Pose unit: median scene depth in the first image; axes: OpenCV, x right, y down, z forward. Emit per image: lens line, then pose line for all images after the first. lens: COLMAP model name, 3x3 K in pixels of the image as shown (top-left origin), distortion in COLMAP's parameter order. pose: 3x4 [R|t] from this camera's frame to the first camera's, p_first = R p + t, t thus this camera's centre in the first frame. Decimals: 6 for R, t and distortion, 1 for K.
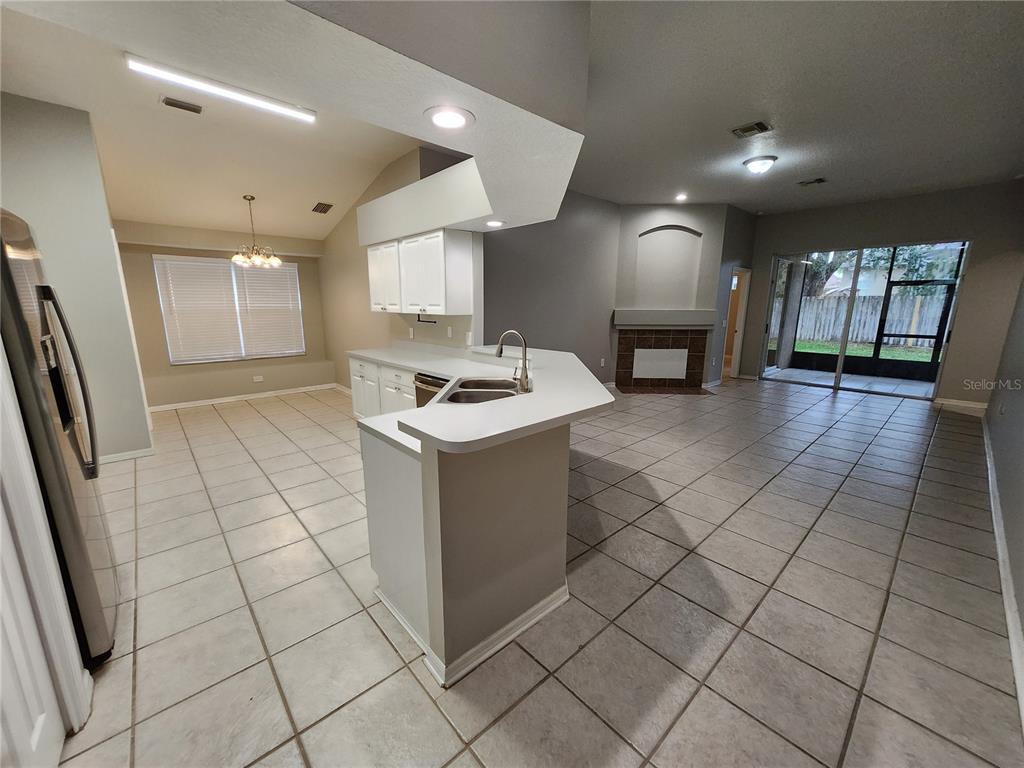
lens RADIAL K [[404.7, 0, 505.2], [0, 404.7, 388.8], [0, 0, 1]] dist [-0.003649, -0.000037]
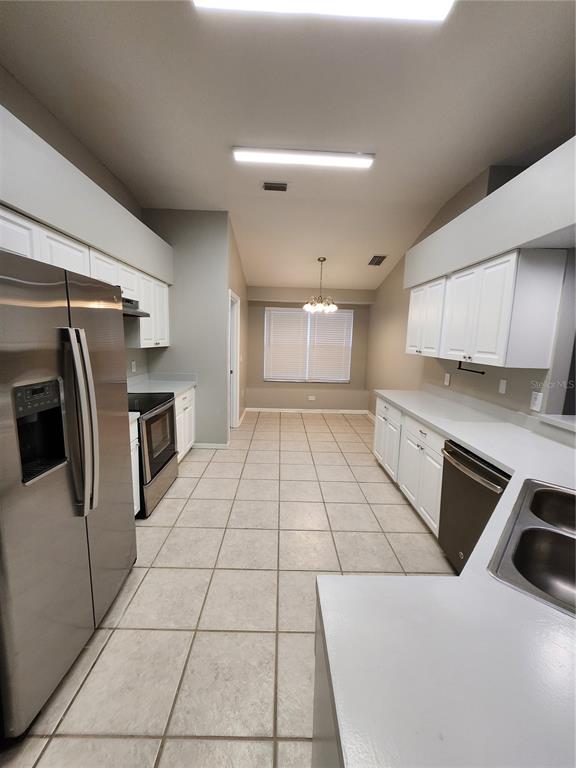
lens RADIAL K [[303.5, 0, 286.6], [0, 303.5, 381.3], [0, 0, 1]] dist [-0.003649, -0.000037]
pose [[0.757353, 0.110502, -0.643588, -0.078216], [-0.159112, 0.987101, -0.017757, -0.074973], [0.633324, 0.115851, 0.765166, 0.300074]]
